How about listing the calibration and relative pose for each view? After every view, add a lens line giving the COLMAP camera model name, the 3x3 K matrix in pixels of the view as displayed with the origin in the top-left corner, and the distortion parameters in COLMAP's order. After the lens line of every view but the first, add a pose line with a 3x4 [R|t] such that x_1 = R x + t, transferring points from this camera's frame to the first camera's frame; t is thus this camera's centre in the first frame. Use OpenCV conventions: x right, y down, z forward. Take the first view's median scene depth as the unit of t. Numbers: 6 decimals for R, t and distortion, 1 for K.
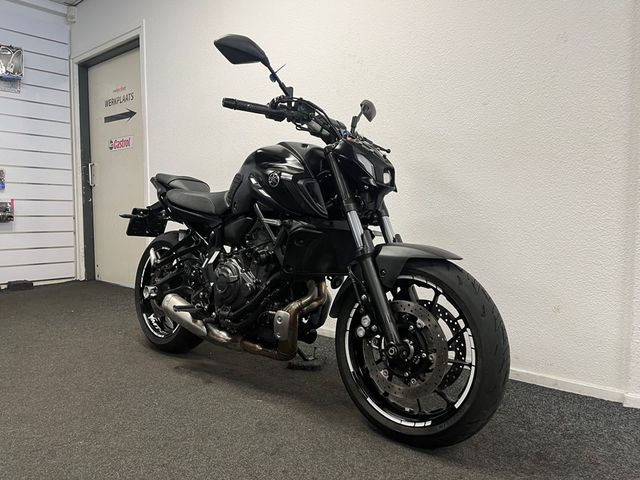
lens RADIAL K [[486.4, 0, 318.9], [0, 486.4, 251.6], [0, 0, 1]] dist [0.042759, -0.041179]
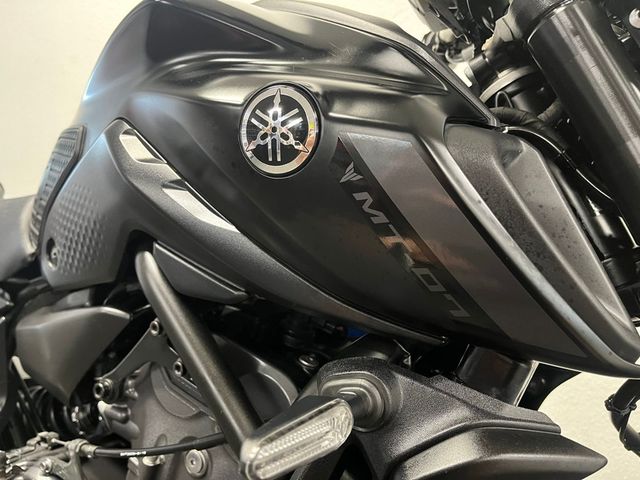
lens RADIAL K [[486.4, 0, 319.6], [0, 486.4, 239.9], [0, 0, 1]] dist [0.042759, -0.041179]
pose [[0.964884, -0.010947, 0.262449, -0.107975], [0.022344, 0.998931, -0.040480, -0.091566], [-0.261725, 0.044922, 0.964096, 0.741400]]
